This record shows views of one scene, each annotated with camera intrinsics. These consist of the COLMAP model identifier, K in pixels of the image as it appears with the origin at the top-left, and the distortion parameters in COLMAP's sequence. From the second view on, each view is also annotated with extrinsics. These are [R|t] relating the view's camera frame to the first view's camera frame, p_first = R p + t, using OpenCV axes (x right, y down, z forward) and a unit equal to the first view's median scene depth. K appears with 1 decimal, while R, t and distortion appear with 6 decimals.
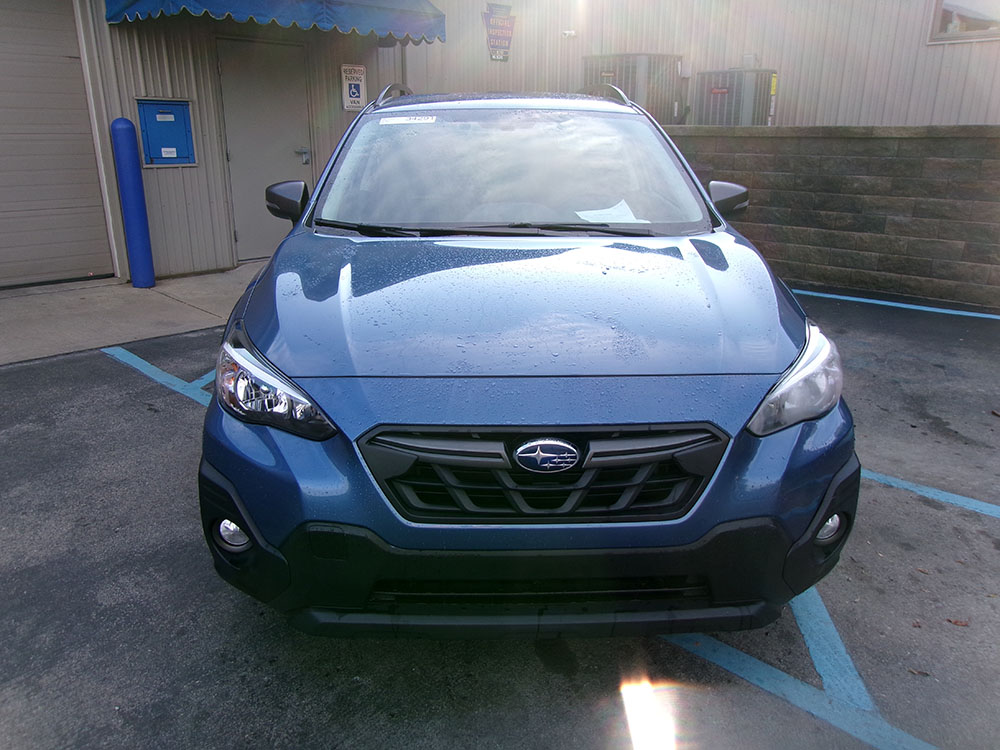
lens RADIAL K [[774.9, 0, 498.4], [0, 774.9, 372.0], [0, 0, 1]] dist [-0.019993, 0.032237]
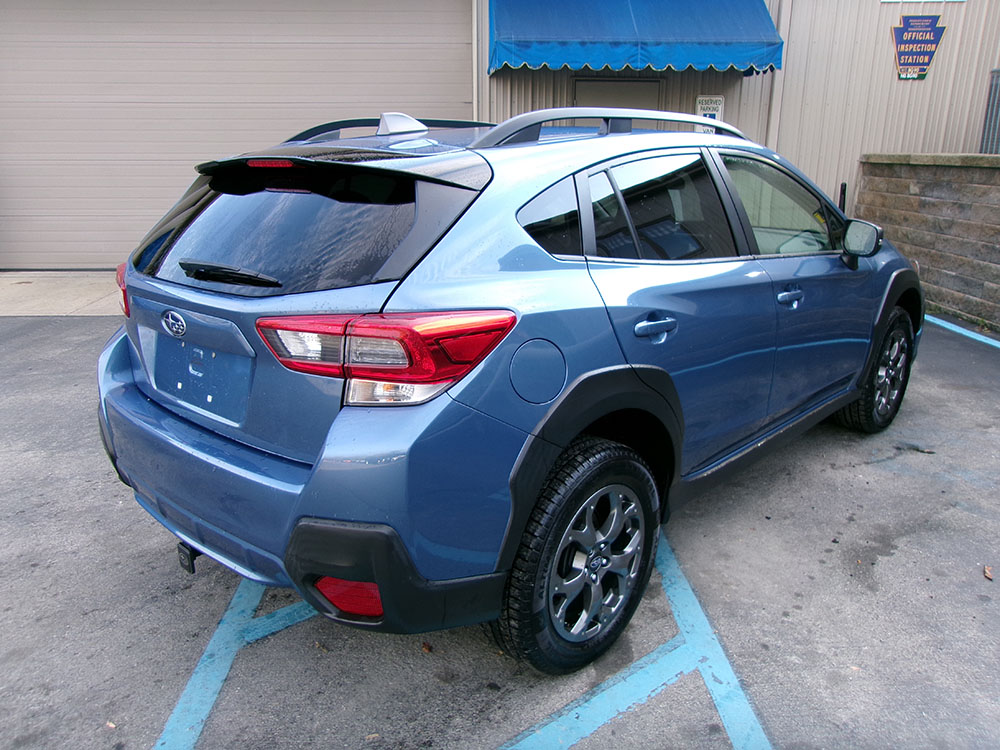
lens RADIAL K [[774.9, 0, 496.8], [0, 774.9, 374.5], [0, 0, 1]] dist [-0.019993, 0.032237]
pose [[0.719748, 0.195966, -0.666003, 0.427806], [-0.206718, 0.976313, 0.063873, -0.042646], [0.662745, 0.091703, 0.743209, 0.078848]]
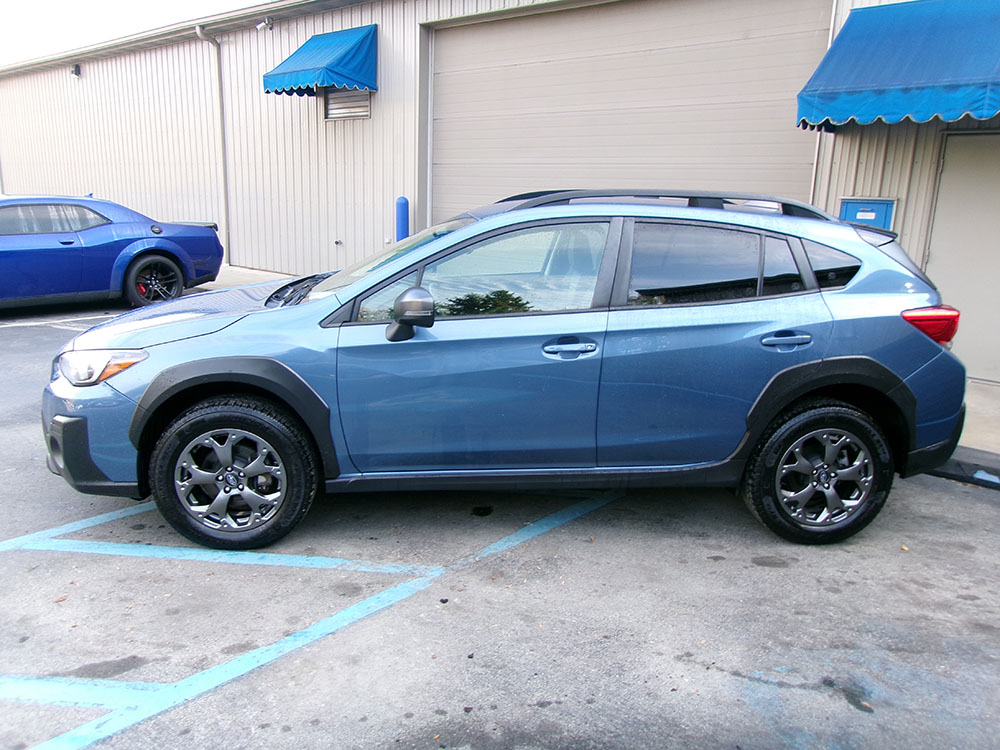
lens RADIAL K [[774.9, 0, 495.8], [0, 774.9, 378.9], [0, 0, 1]] dist [-0.019993, 0.032237]
pose [[0.036686, 0.232024, -0.972018, 0.596779], [-0.326035, 0.922229, 0.207834, -0.175801], [0.944645, 0.309288, 0.109480, 0.471727]]
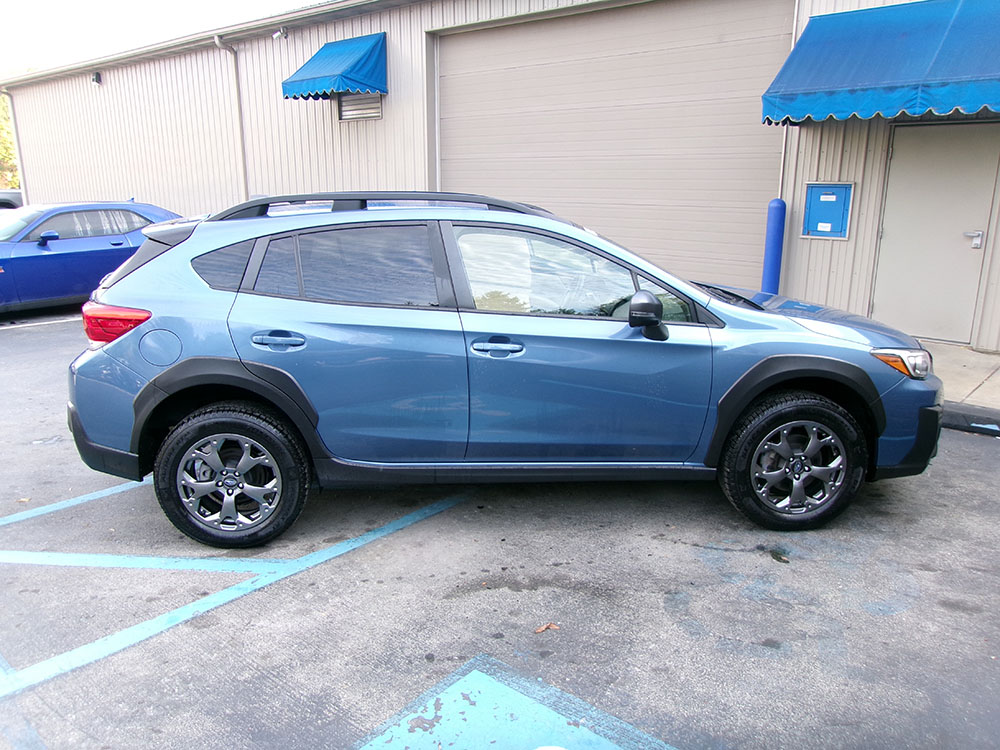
lens RADIAL K [[774.9, 0, 496.0], [0, 774.9, 379.3], [0, 0, 1]] dist [-0.019993, 0.032237]
pose [[0.038268, 0.250811, -0.967279, 0.744291], [-0.295840, 0.927438, 0.228776, -0.187531], [0.954471, 0.277405, 0.109691, 0.450259]]
